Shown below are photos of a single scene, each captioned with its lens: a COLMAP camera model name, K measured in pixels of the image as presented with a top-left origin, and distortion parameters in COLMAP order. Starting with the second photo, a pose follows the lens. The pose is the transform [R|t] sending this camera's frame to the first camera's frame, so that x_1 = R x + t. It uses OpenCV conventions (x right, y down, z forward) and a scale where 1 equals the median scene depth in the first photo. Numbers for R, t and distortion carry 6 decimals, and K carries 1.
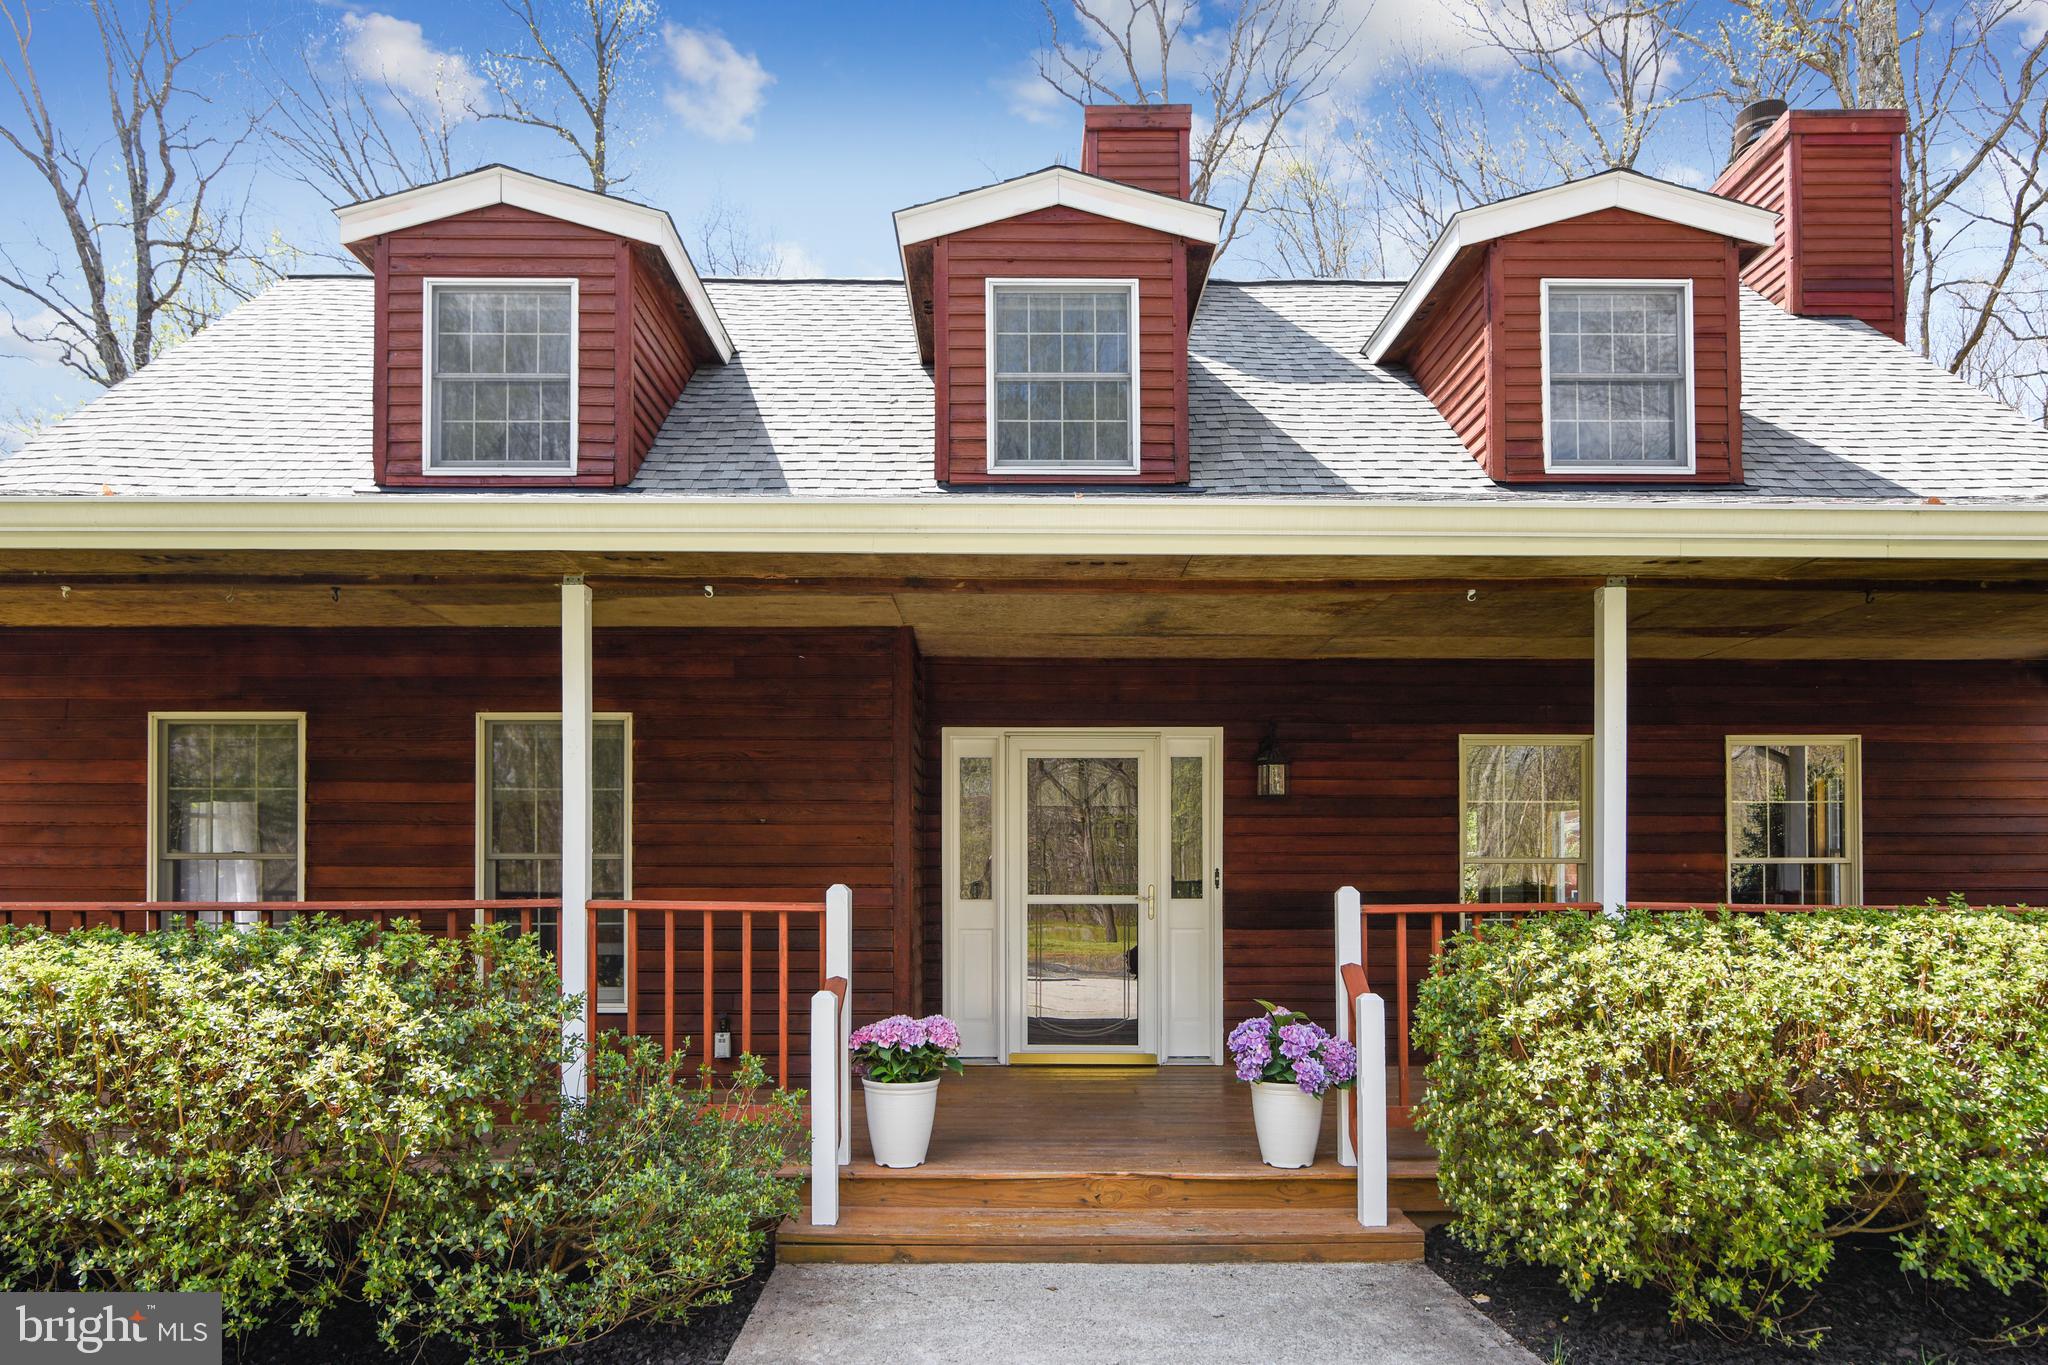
lens RADIAL K [[1250.6, 0, 1042.2], [0, 1250.6, 676.7], [0, 0, 1]] dist [-0.000088, 0.000017]
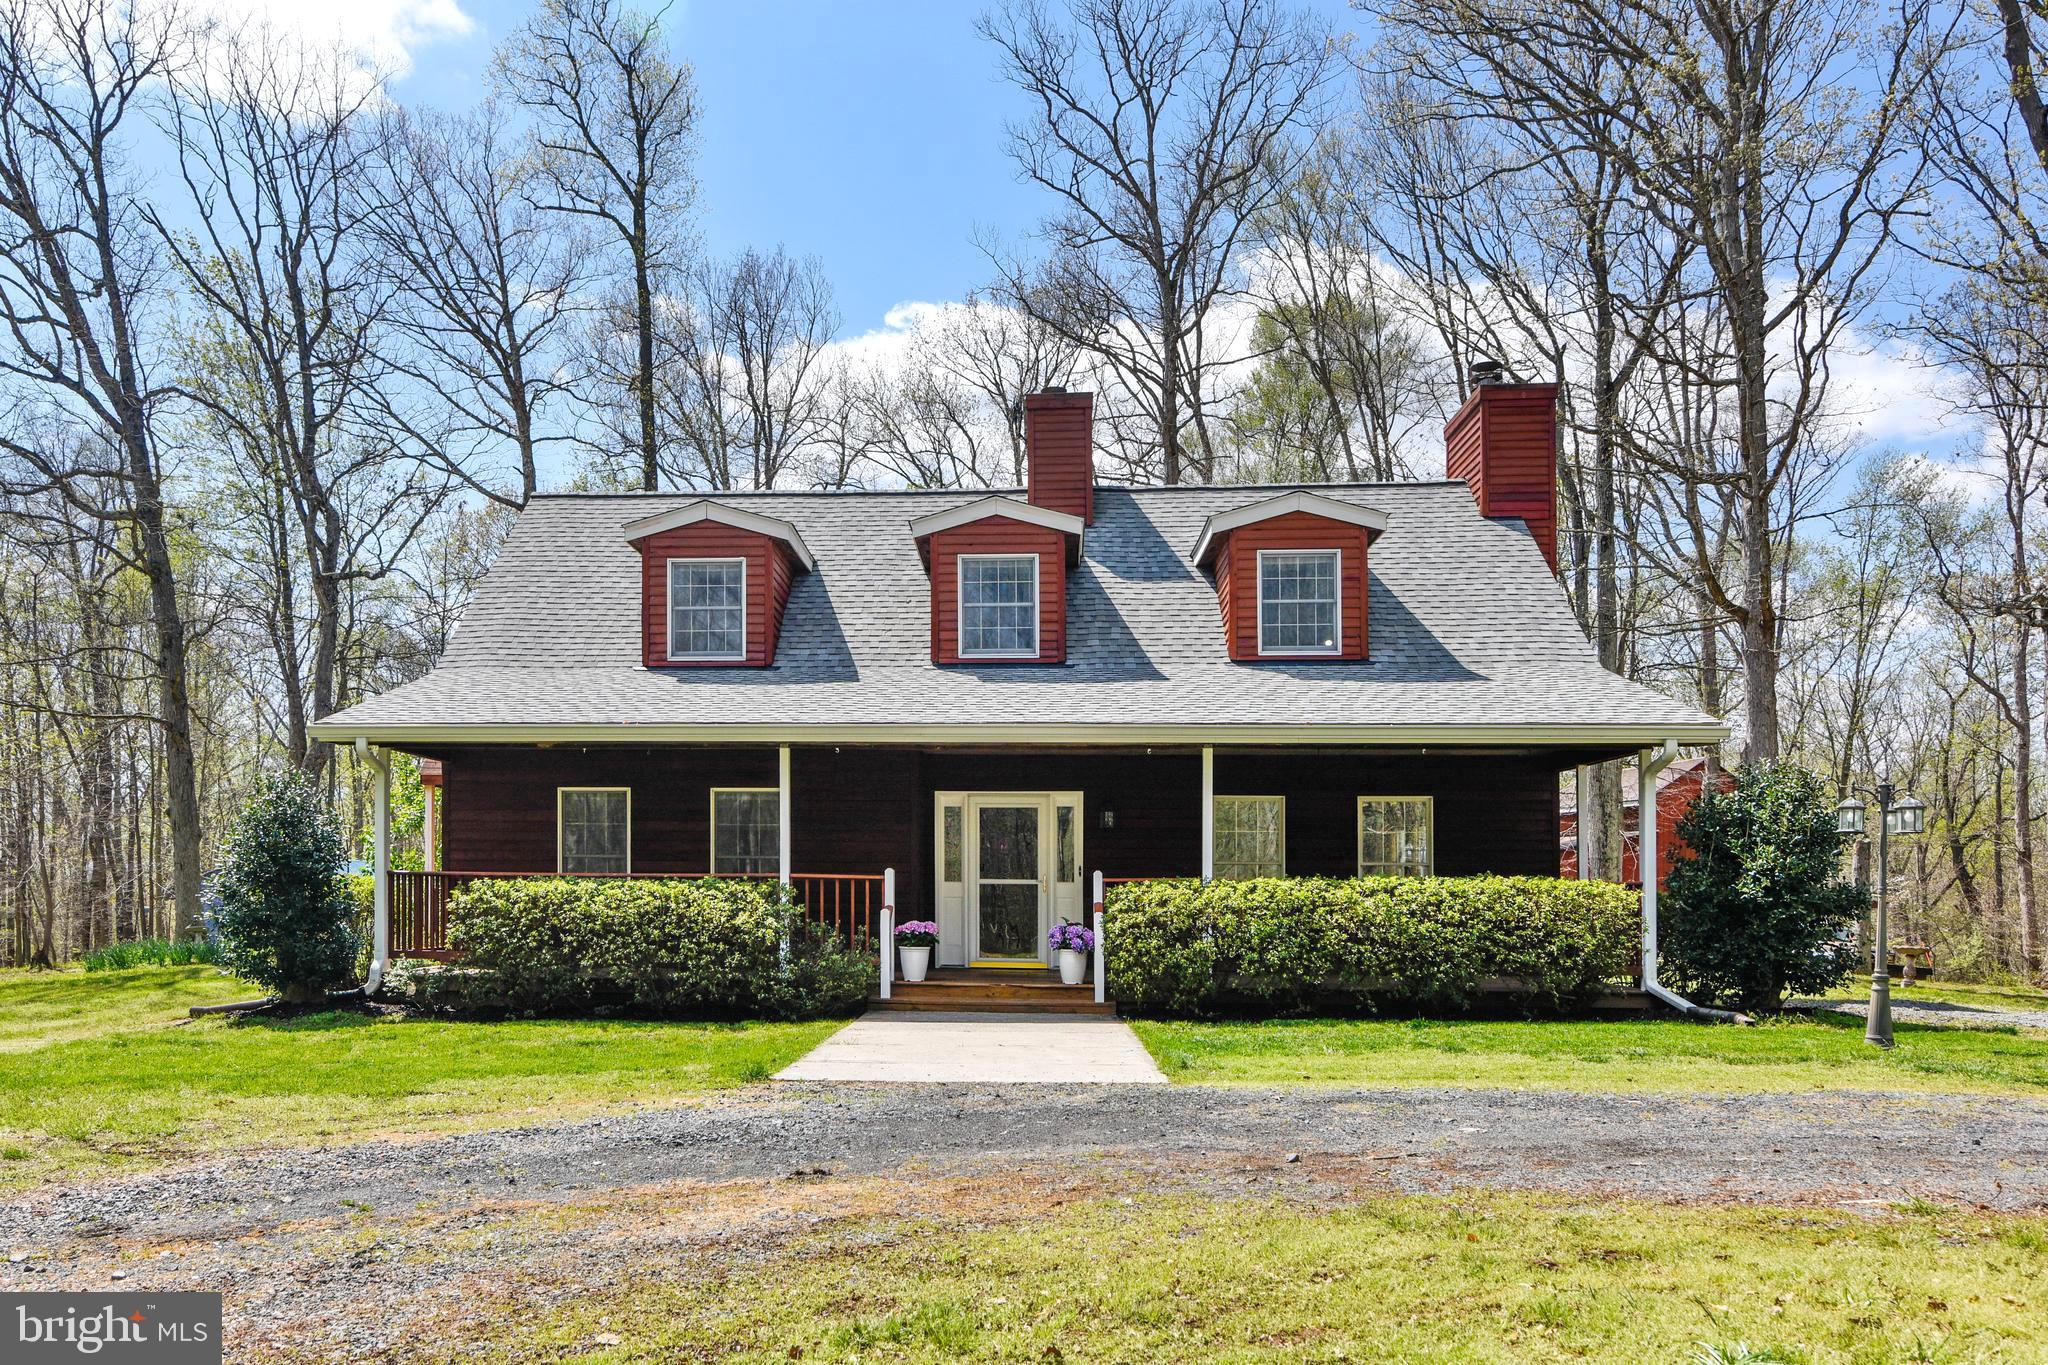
lens RADIAL K [[1493.4, 0, 1010.9], [0, 1493.4, 683.8], [0, 0, 1]] dist [0.000457, 0.000634]
pose [[0.999074, 0.001204, -0.043012, 0.134851], [-0.000302, 0.999780, 0.020985, -0.172501], [0.043028, -0.020952, 0.998854, -1.278285]]
